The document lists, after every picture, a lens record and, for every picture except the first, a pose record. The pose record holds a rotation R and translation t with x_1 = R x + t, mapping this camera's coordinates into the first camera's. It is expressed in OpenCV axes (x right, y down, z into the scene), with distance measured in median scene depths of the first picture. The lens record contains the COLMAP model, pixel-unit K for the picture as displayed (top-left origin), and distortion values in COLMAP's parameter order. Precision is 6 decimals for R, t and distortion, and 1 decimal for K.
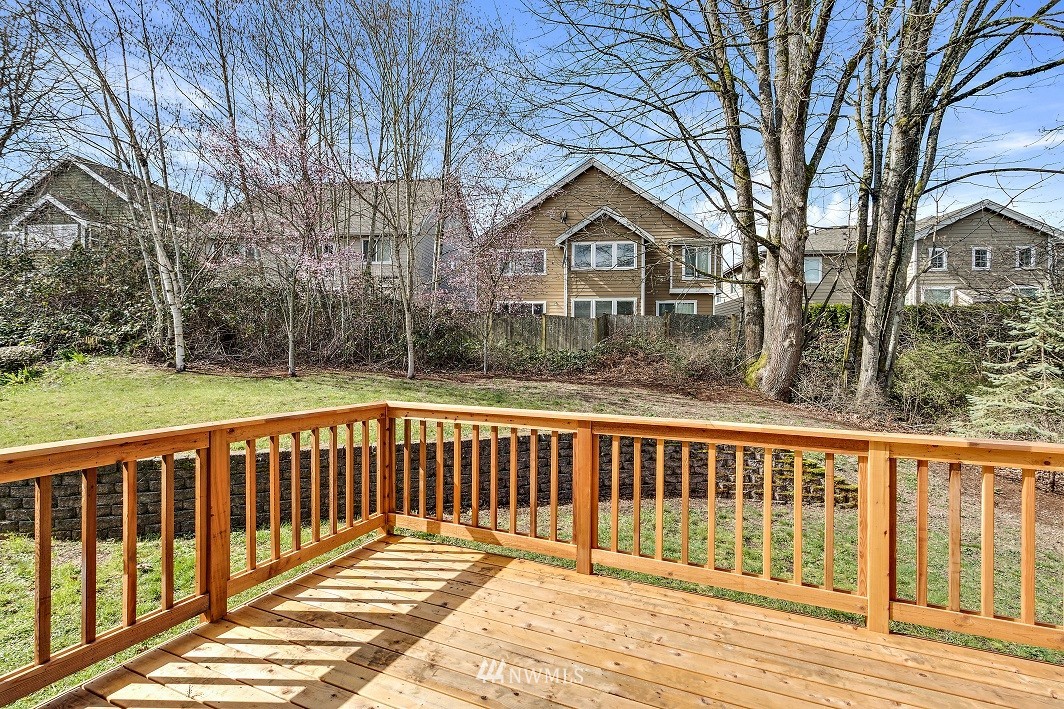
lens RADIAL K [[496.4, 0, 538.2], [0, 496.4, 352.7], [0, 0, 1]] dist [0.003244, -0.001743]
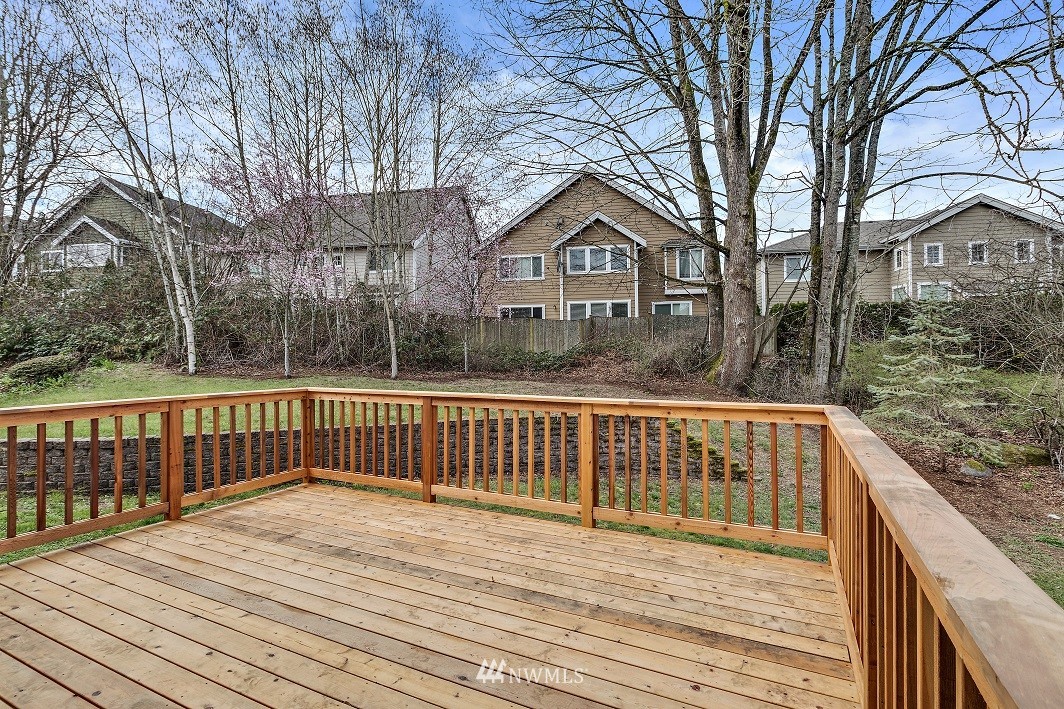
lens RADIAL K [[496.4, 0, 526.2], [0, 496.4, 347.5], [0, 0, 1]] dist [0.003244, -0.001743]
pose [[0.998463, -0.016466, -0.052920, 0.094179], [0.015651, 0.999753, -0.015790, 0.004004], [0.053167, 0.014937, 0.998474, -0.089389]]
